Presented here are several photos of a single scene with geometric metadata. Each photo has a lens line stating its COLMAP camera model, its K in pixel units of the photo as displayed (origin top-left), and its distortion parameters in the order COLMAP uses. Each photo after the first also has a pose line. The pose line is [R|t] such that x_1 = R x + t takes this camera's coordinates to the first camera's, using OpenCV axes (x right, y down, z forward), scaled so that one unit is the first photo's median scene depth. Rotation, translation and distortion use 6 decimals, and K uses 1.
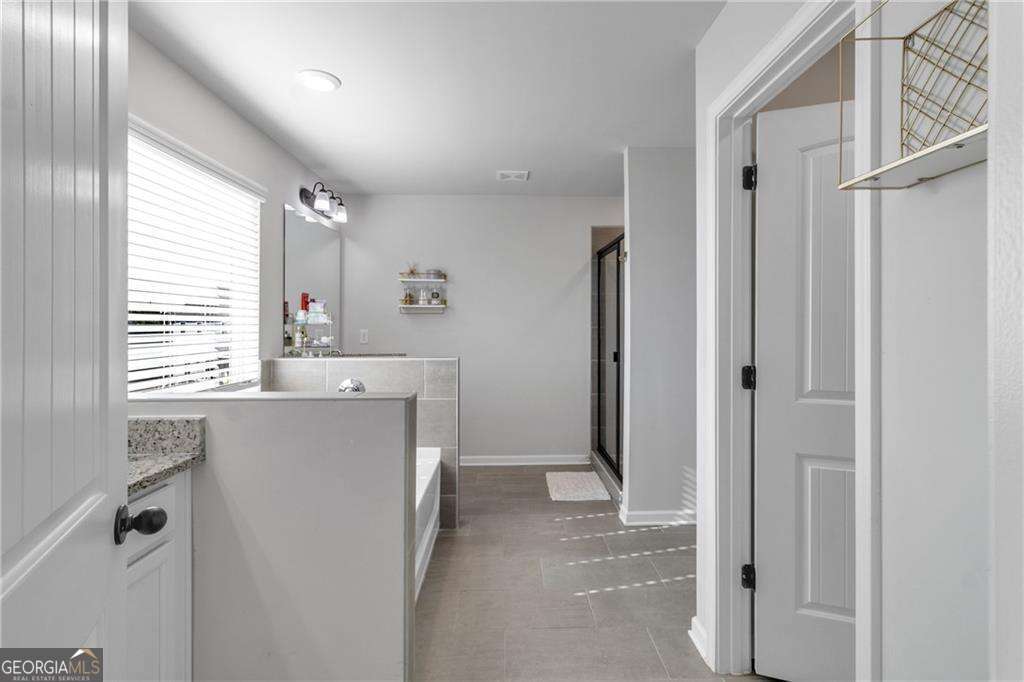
lens RADIAL K [[489.7, 0, 516.4], [0, 489.7, 328.5], [0, 0, 1]] dist [0.003603, 0.001119]
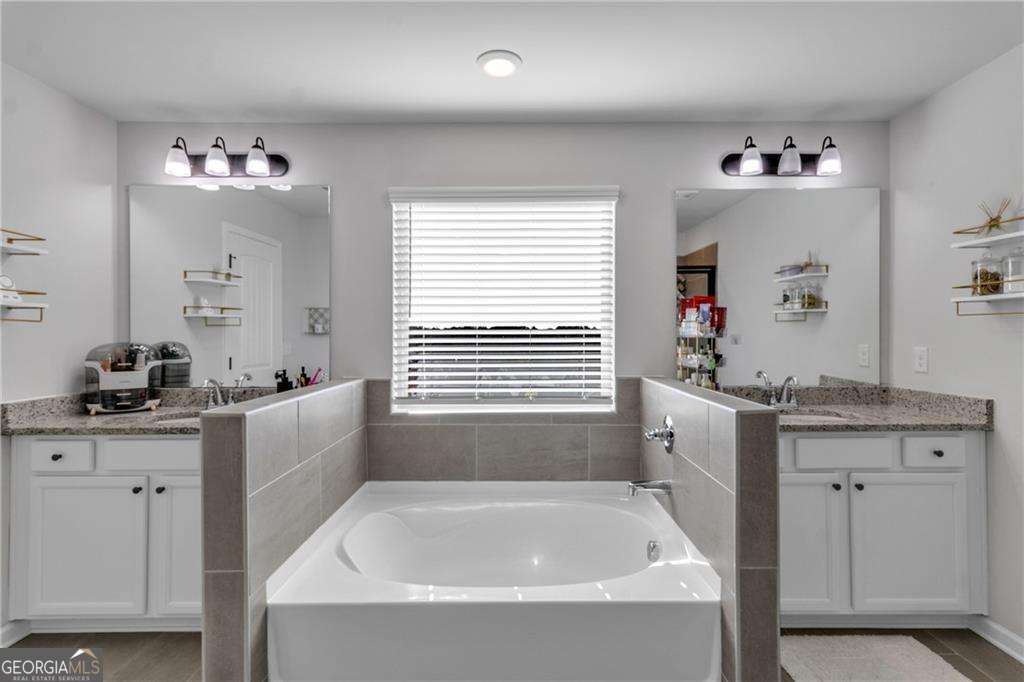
lens RADIAL K [[489.7, 0, 516.4], [0, 489.7, 328.5], [0, 0, 1]] dist [0.003603, 0.001119]
pose [[-0.011066, -0.020082, -0.999737, 0.276903], [-0.007555, 0.999771, -0.019999, -0.003938], [0.999910, 0.007332, -0.011215, 0.612889]]
